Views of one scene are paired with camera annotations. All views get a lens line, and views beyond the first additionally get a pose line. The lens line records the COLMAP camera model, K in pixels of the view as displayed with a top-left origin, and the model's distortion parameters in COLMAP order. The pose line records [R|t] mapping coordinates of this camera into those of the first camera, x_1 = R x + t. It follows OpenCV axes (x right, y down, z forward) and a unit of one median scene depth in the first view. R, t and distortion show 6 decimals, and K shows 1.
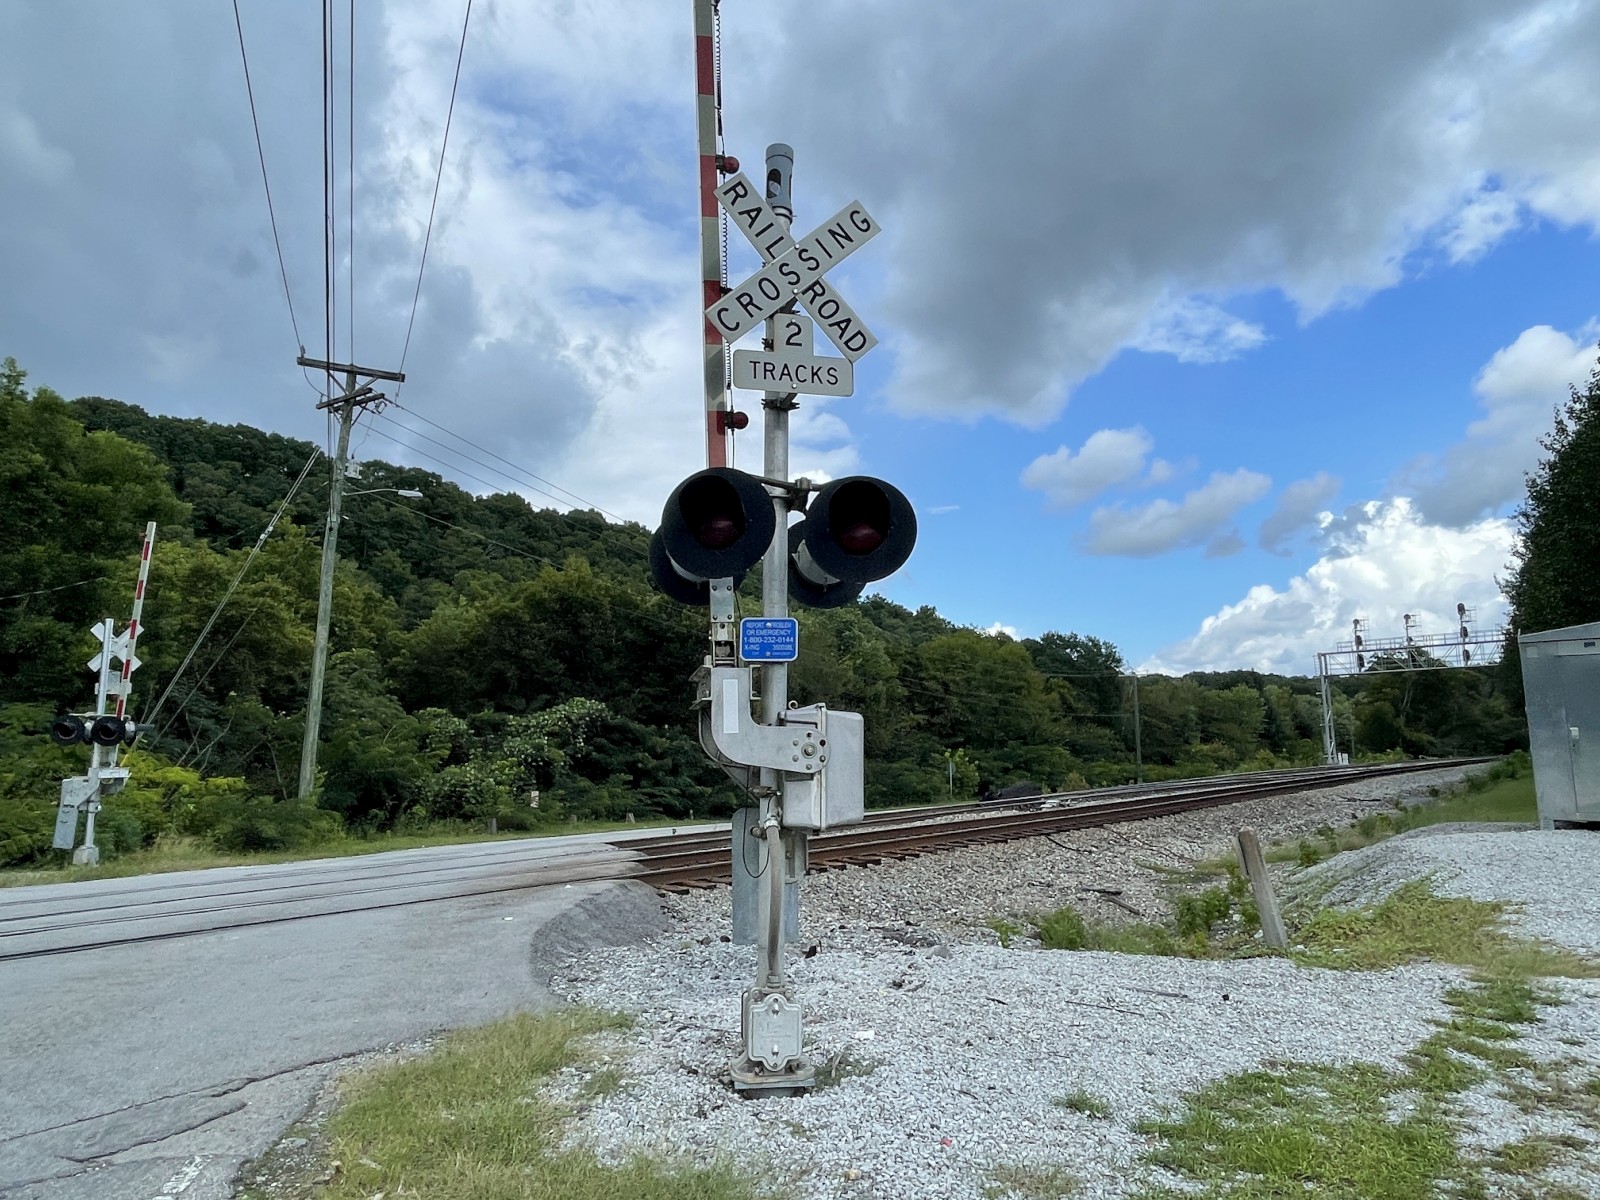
lens RADIAL K [[1053.2, 0, 807.8], [0, 1053.2, 603.4], [0, 0, 1]] dist [-0.000590, 0.000079]
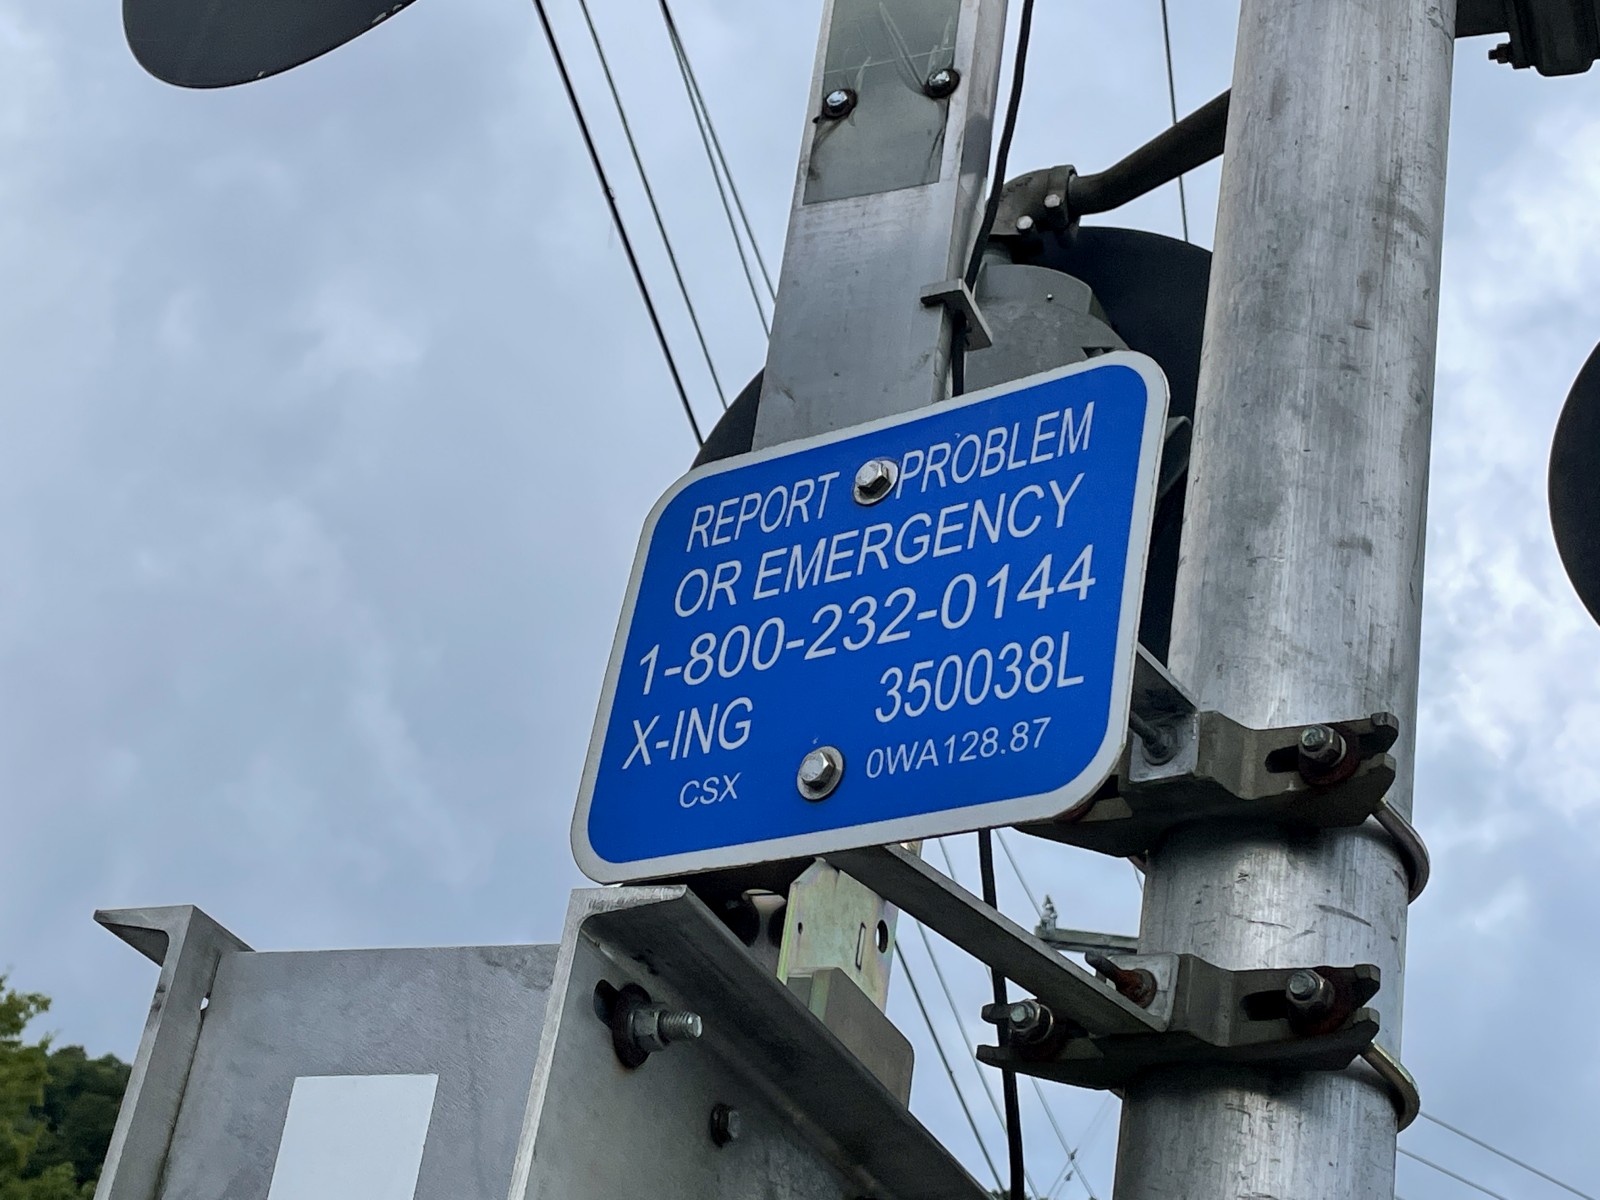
lens RADIAL K [[2613.8, 0, 761.1], [0, 2613.8, 576.2], [0, 0, 1]] dist [0.094289, 0.000000]
pose [[0.809182, -0.164217, -0.564143, 0.020016], [-0.068316, 0.927341, -0.367930, 0.028176], [0.583573, 0.336262, 0.739169, 0.214034]]
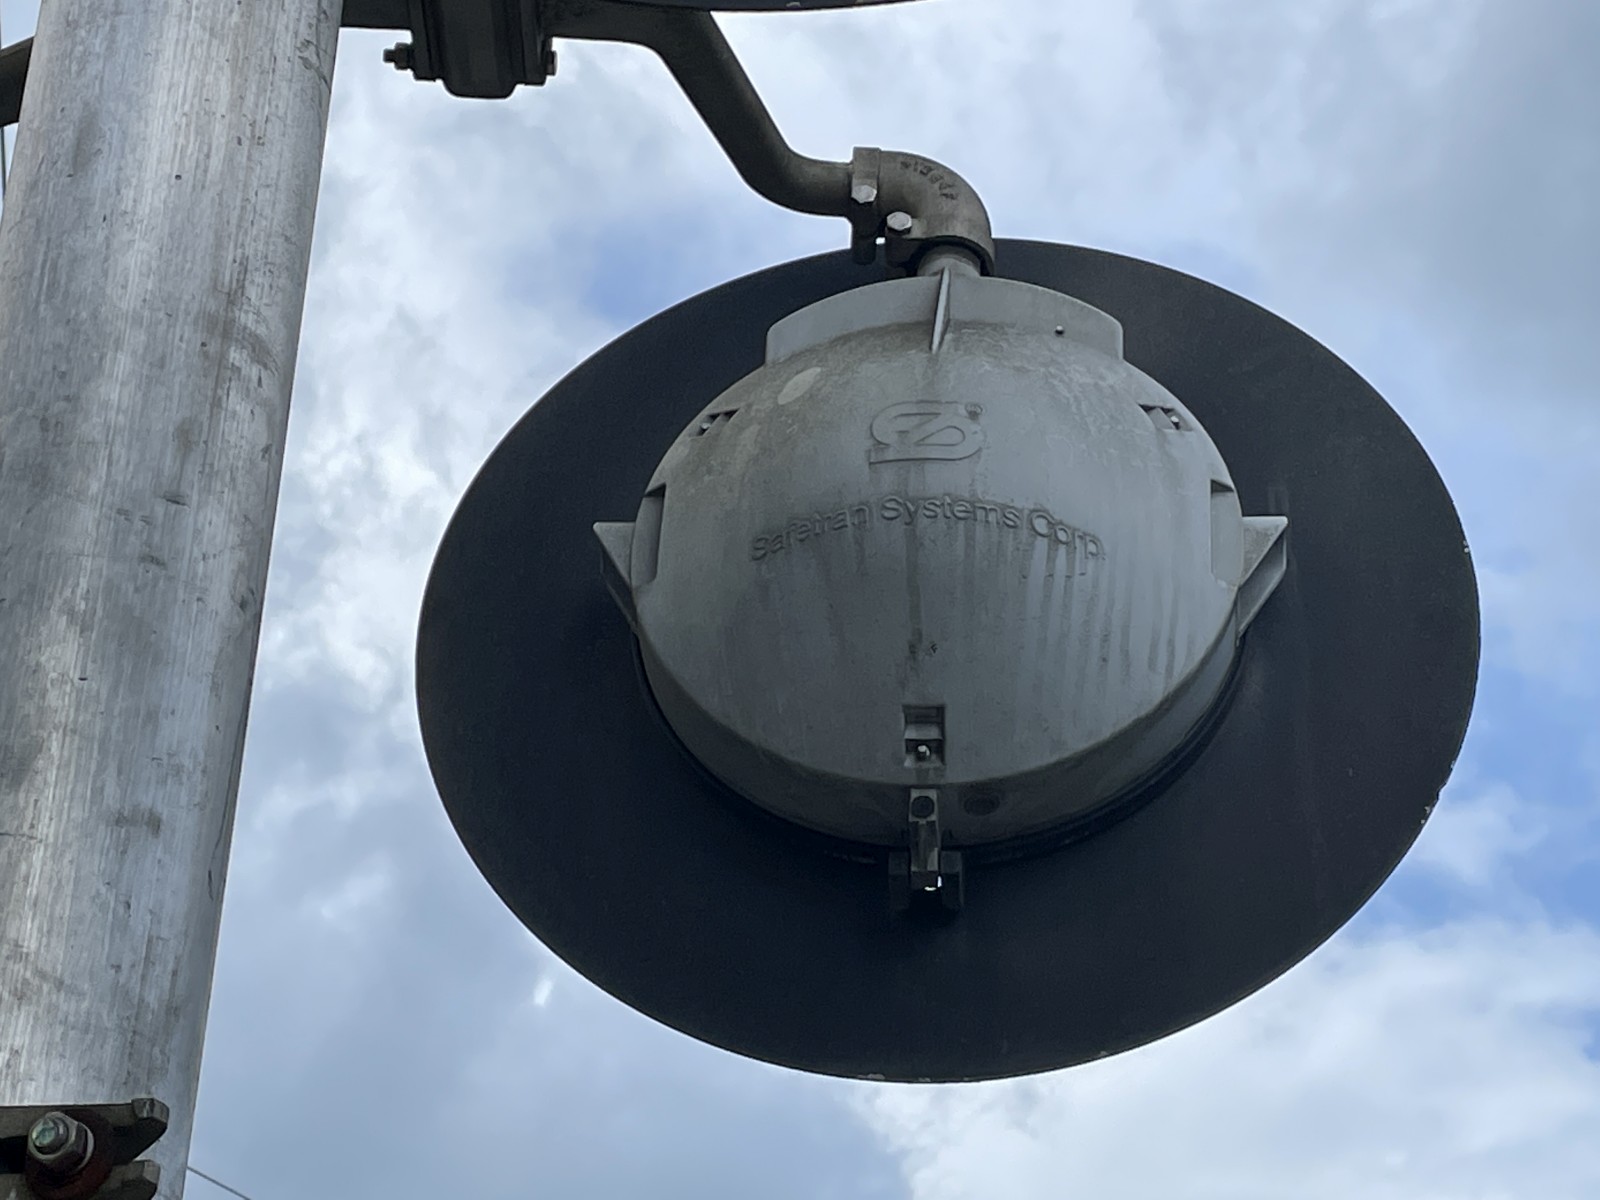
lens RADIAL K [[3553.3, 0, 863.1], [0, 3553.3, 565.6], [0, 0, 1]] dist [0.112911, 0.000000]
pose [[0.976427, -0.078985, -0.200877, 0.021274], [0.004808, 0.938371, -0.345597, 0.019826], [0.215794, 0.336484, 0.916630, 0.213119]]
